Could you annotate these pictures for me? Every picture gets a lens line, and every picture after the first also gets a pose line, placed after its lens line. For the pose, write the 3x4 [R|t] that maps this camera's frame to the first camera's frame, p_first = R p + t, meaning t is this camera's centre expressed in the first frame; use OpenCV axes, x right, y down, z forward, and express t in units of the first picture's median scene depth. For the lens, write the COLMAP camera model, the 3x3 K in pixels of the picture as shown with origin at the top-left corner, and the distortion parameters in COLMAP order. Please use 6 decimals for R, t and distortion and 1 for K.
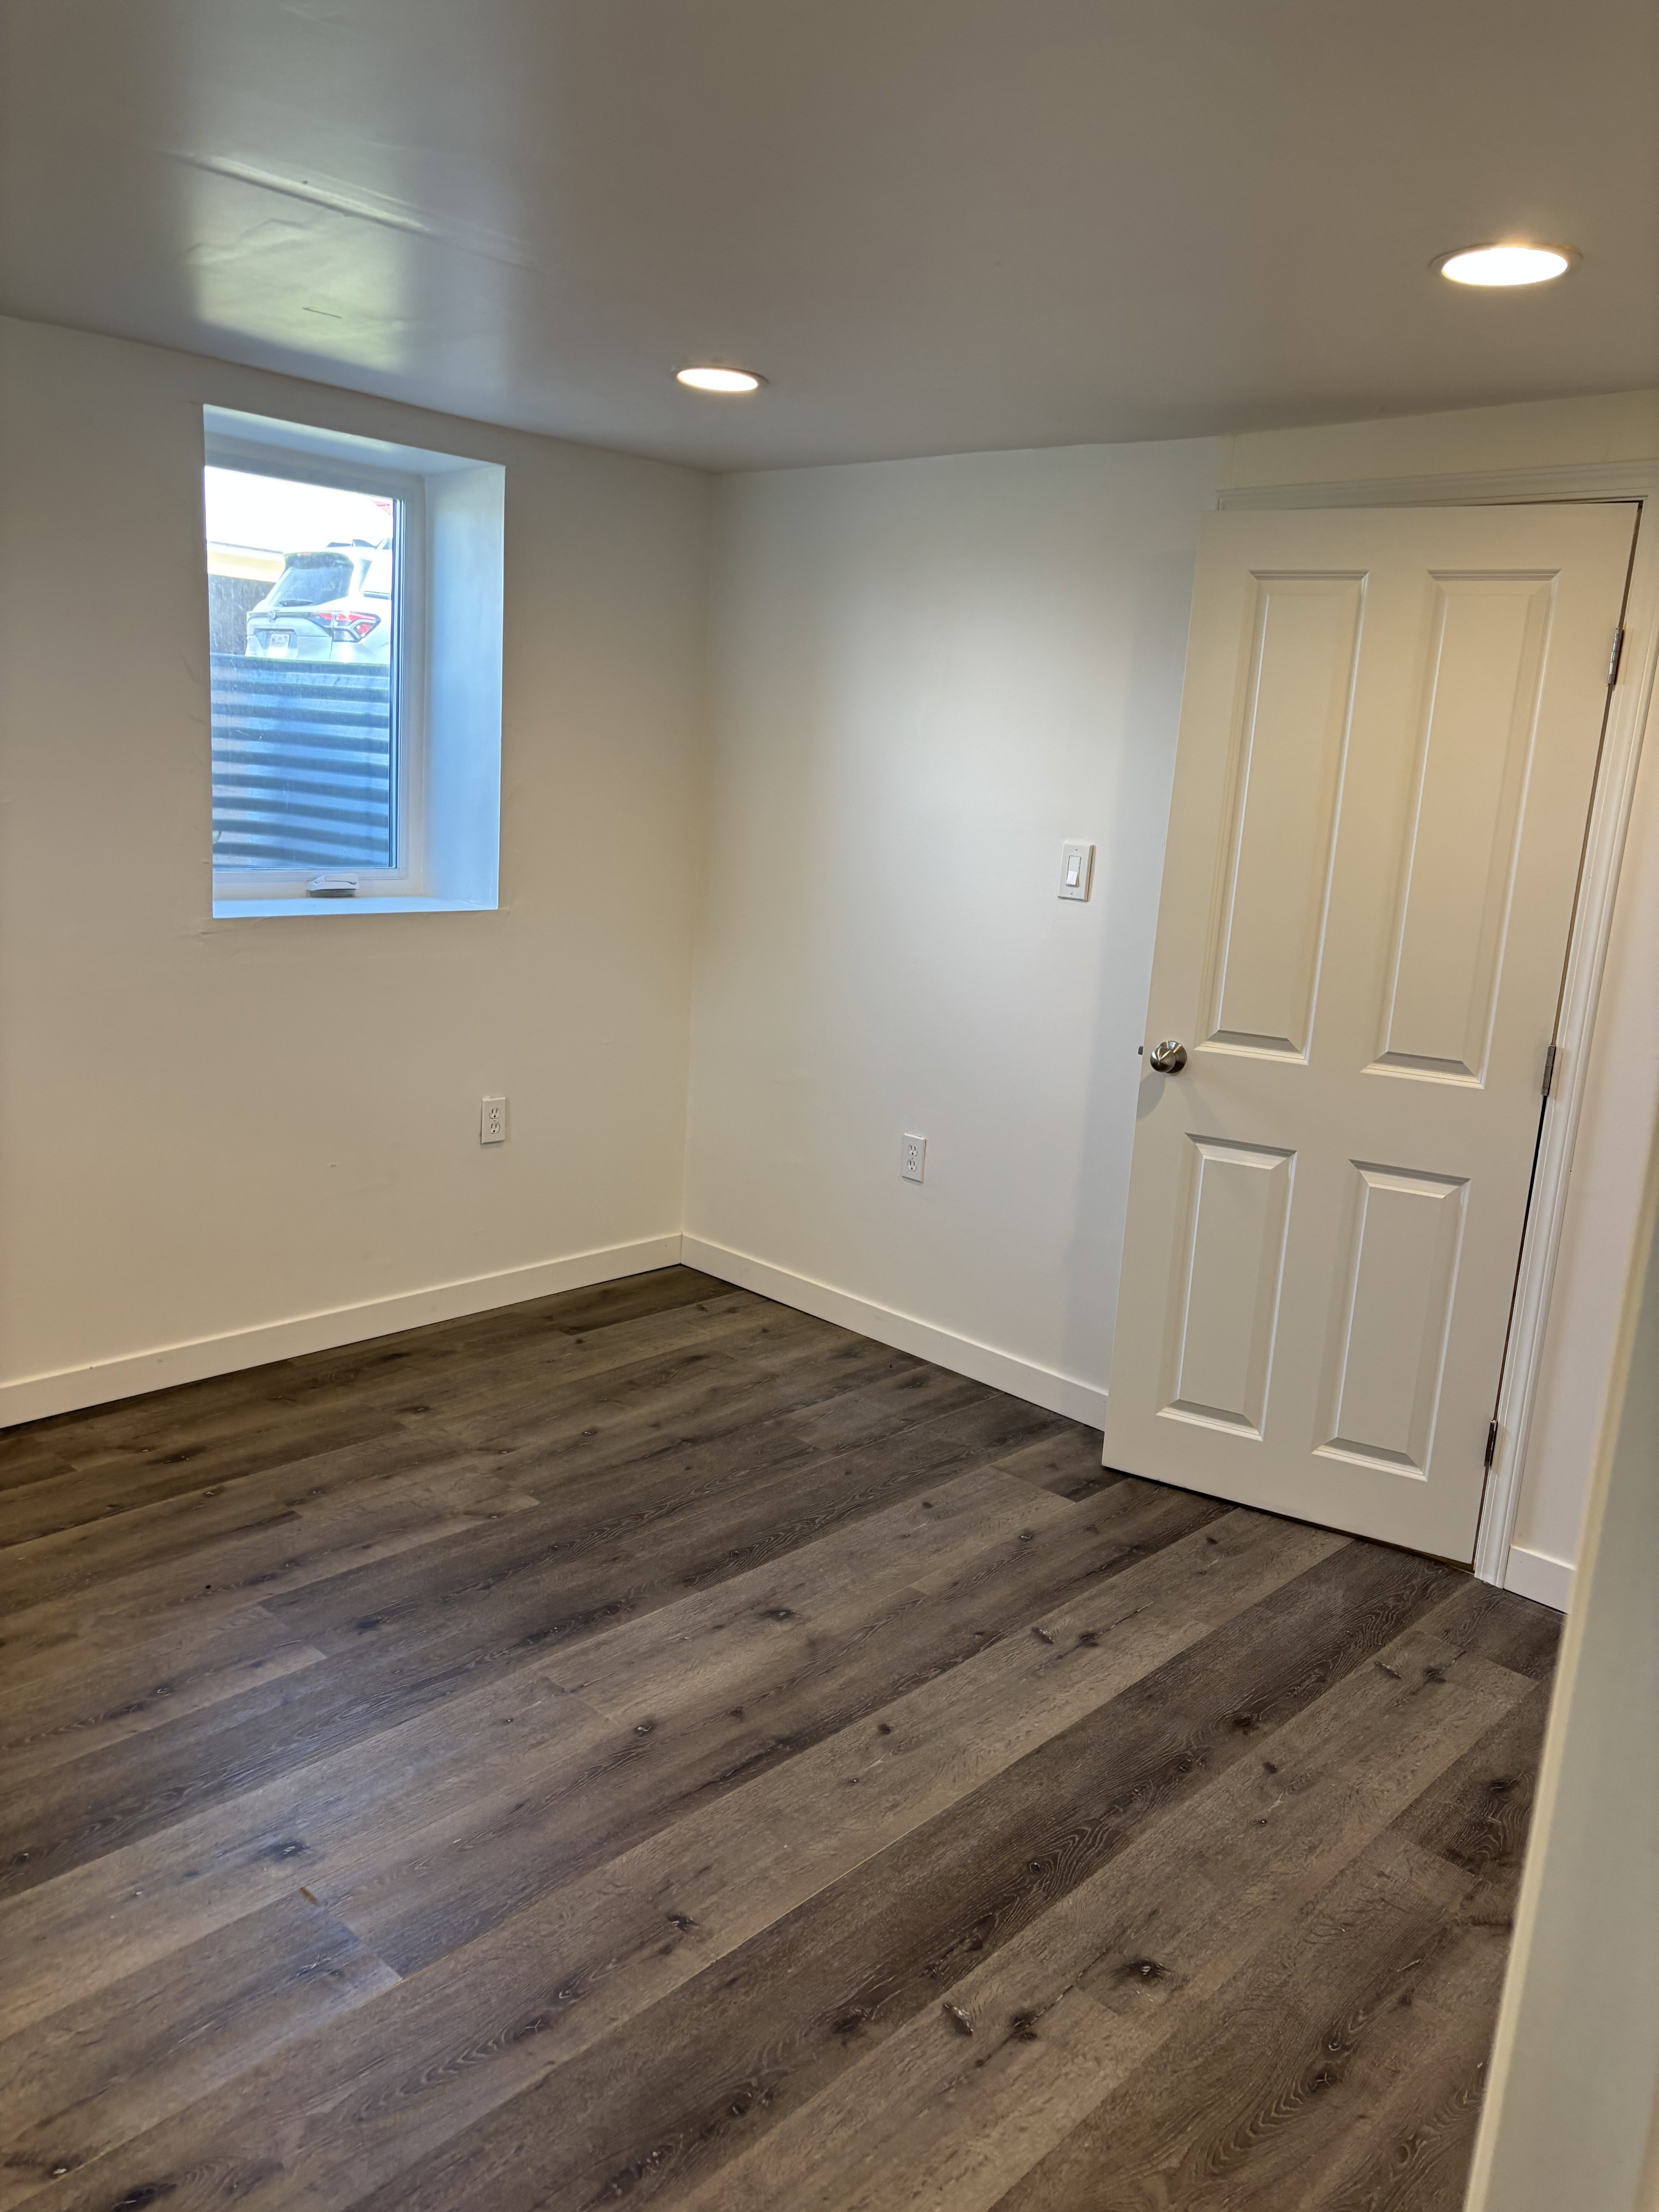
lens RADIAL K [[1661.6, 0, 842.7], [0, 1661.6, 1105.0], [0, 0, 1]] dist [0.074658, -0.043274]
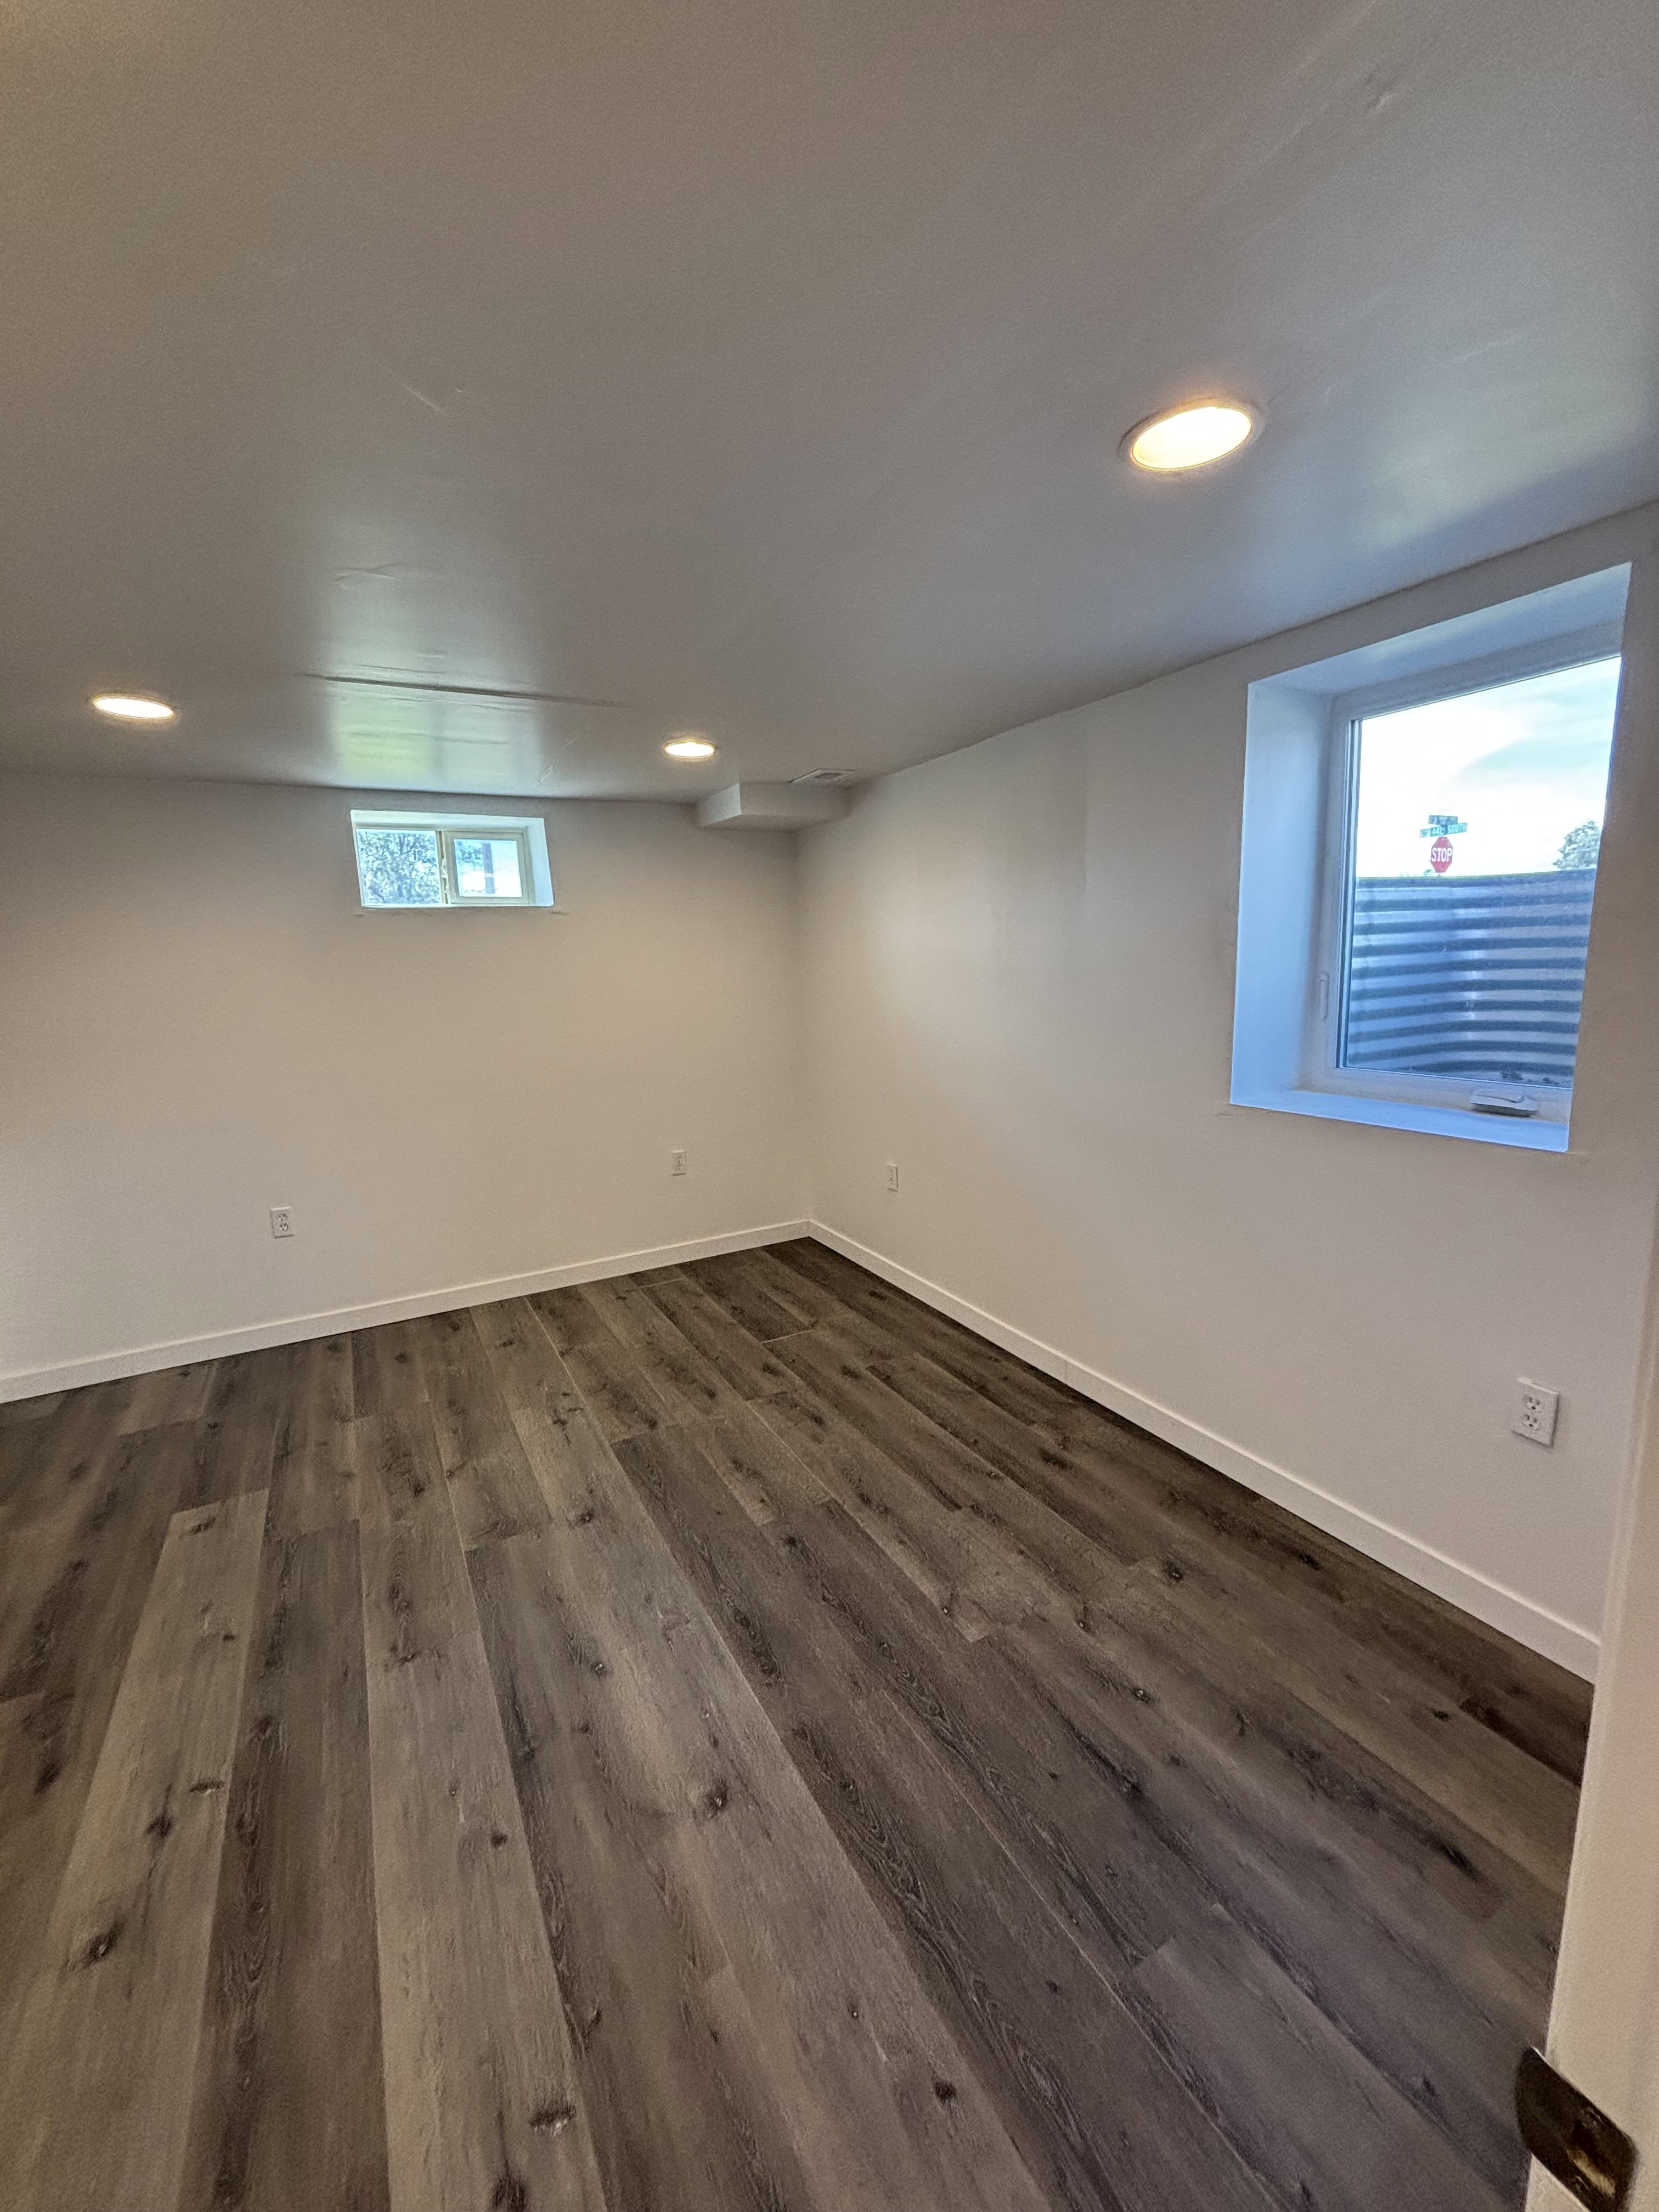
lens RADIAL K [[895.9, 0, 829.5], [0, 895.9, 1106.0], [0, 0, 1]] dist [-0.011603, 0.002589]
pose [[-0.319378, 0.107139, -0.941551, 0.398366], [-0.188221, 0.966620, 0.173837, -0.203206], [0.928747, 0.232740, -0.288551, 1.117836]]
